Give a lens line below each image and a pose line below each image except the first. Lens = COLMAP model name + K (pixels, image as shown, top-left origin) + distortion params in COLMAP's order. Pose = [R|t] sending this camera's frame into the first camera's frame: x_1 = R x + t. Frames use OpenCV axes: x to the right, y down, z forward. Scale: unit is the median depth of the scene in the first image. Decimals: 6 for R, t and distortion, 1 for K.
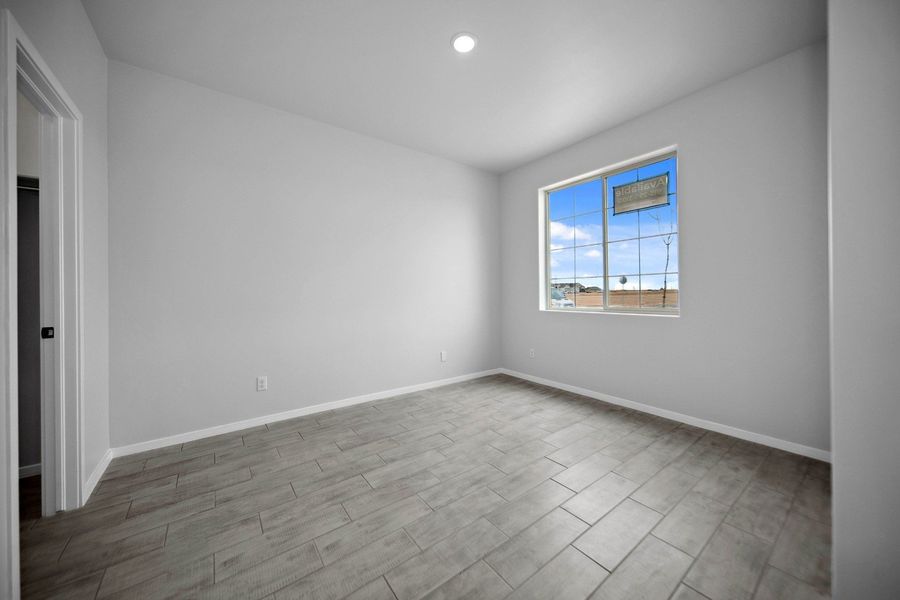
lens RADIAL K [[329.8, 0, 448.1], [0, 329.8, 289.2], [0, 0, 1]] dist [0.001820, 0.000064]
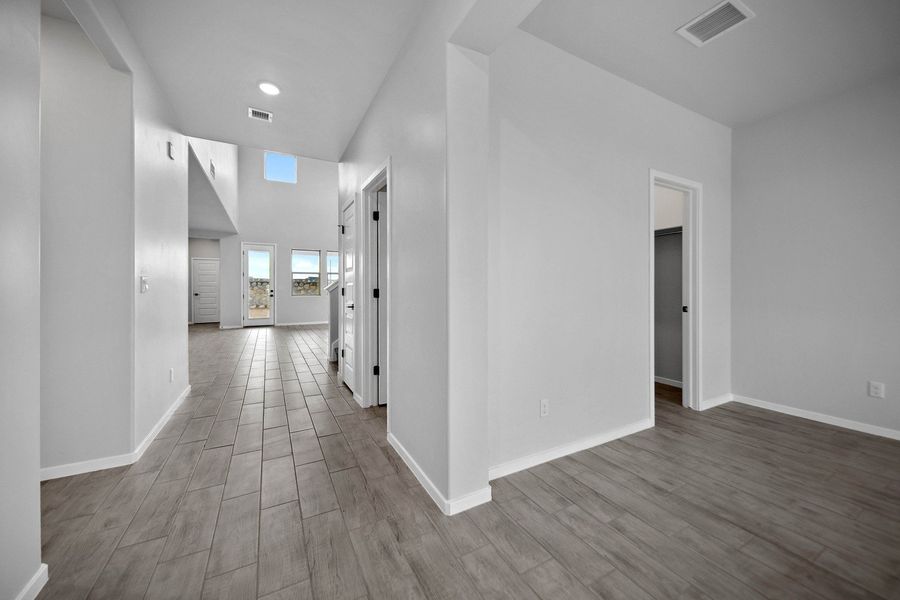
lens RADIAL K [[329.8, 0, 448.1], [0, 329.8, 289.2], [0, 0, 1]] dist [0.001820, 0.000064]
pose [[-0.138467, 0.009004, -0.990326, 0.693741], [-0.002656, 0.999952, 0.009463, 0.003521], [0.990363, 0.003940, -0.138437, -0.062775]]
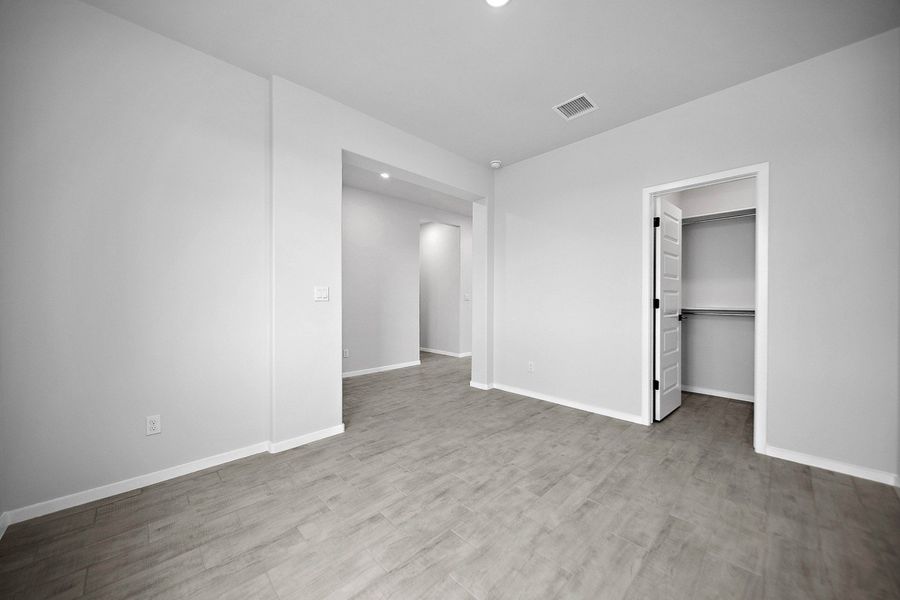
lens RADIAL K [[321.0, 0, 454.0], [0, 321.0, 297.7], [0, 0, 1]] dist [0.000385, -0.000097]
pose [[-0.989181, 0.006969, -0.146535, 0.298692], [0.008119, 0.999941, -0.007250, 0.007201], [0.146476, -0.008361, -0.989179, 1.899449]]
